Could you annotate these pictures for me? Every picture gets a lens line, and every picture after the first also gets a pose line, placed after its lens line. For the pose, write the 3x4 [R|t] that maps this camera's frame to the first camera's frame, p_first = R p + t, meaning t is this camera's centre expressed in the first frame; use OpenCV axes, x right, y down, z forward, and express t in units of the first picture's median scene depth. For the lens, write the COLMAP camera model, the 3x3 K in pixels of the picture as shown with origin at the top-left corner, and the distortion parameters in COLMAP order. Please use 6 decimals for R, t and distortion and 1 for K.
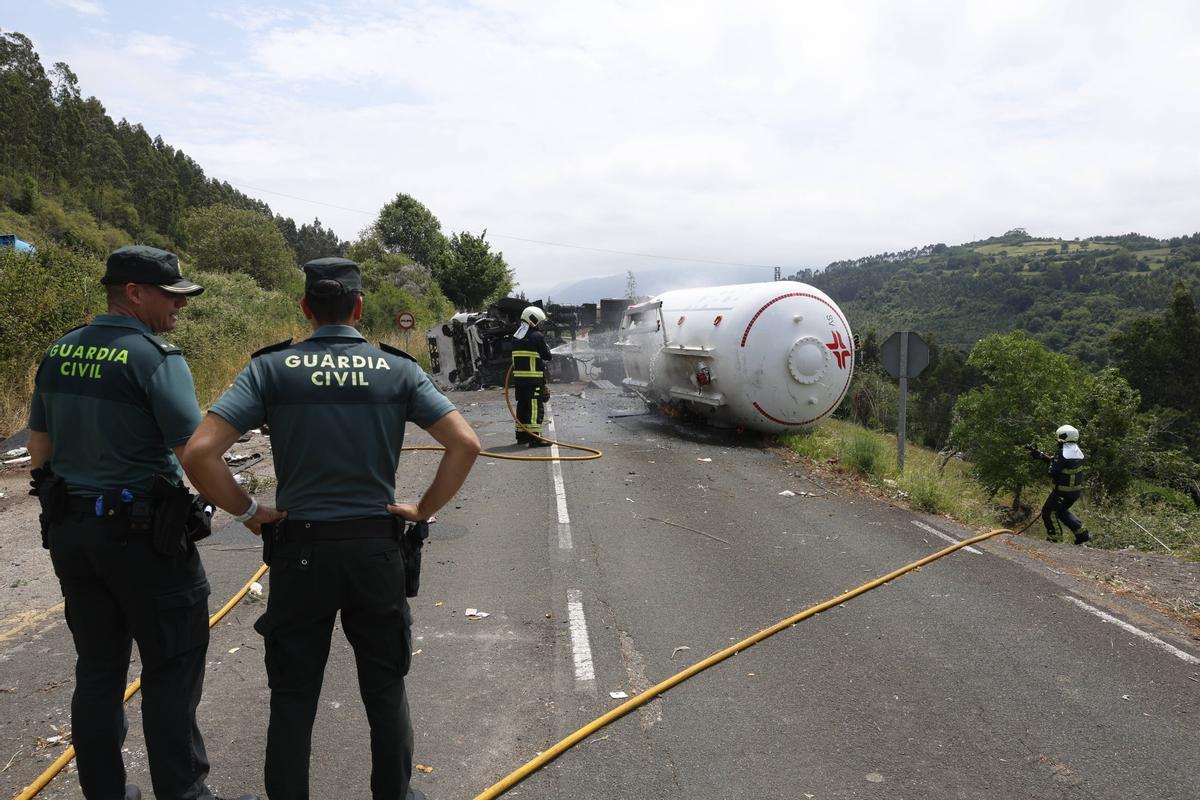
lens RADIAL K [[812.3, 0, 603.6], [0, 812.3, 399.0], [0, 0, 1]] dist [-0.103551, 0.082368]
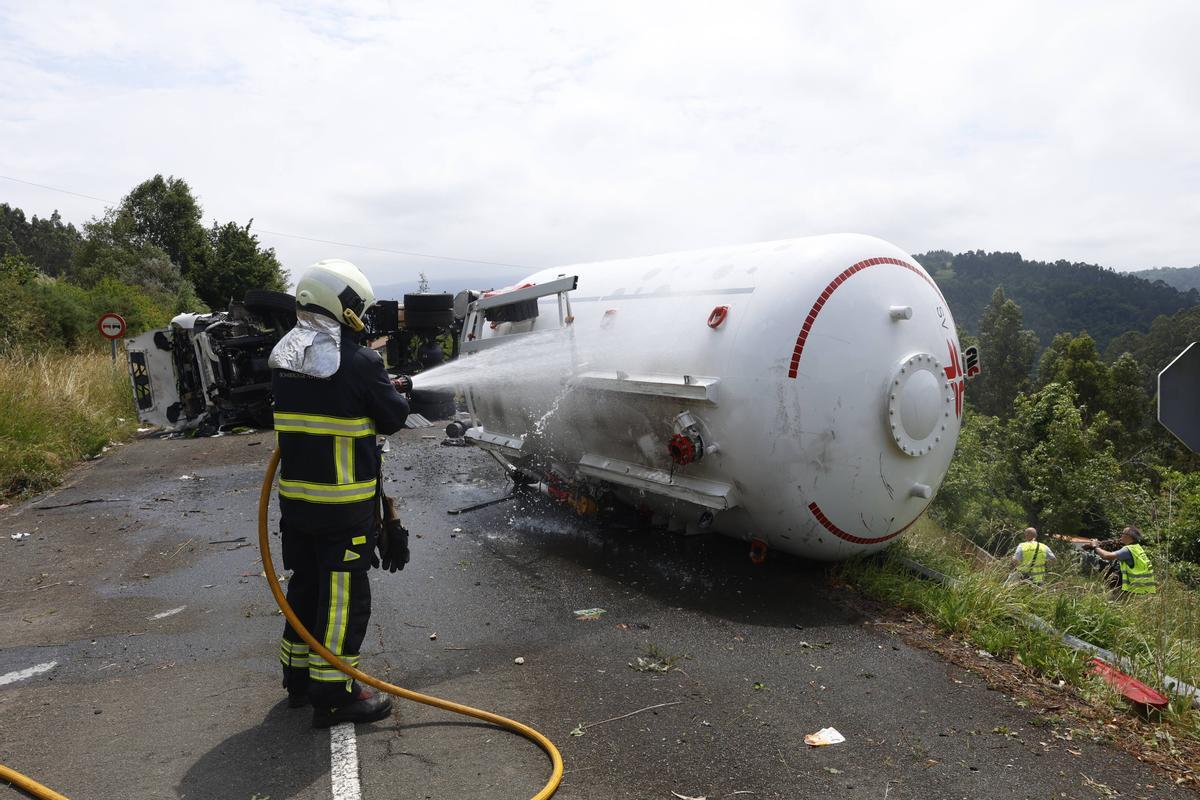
lens RADIAL K [[812.3, 0, 580.8], [0, 812.3, 395.8], [0, 0, 1]] dist [-0.103551, 0.082368]
pose [[0.973108, -0.018023, 0.229645, -0.019152], [0.021249, 0.999707, -0.011583, -0.028750], [-0.229369, 0.016152, 0.973206, 0.335407]]
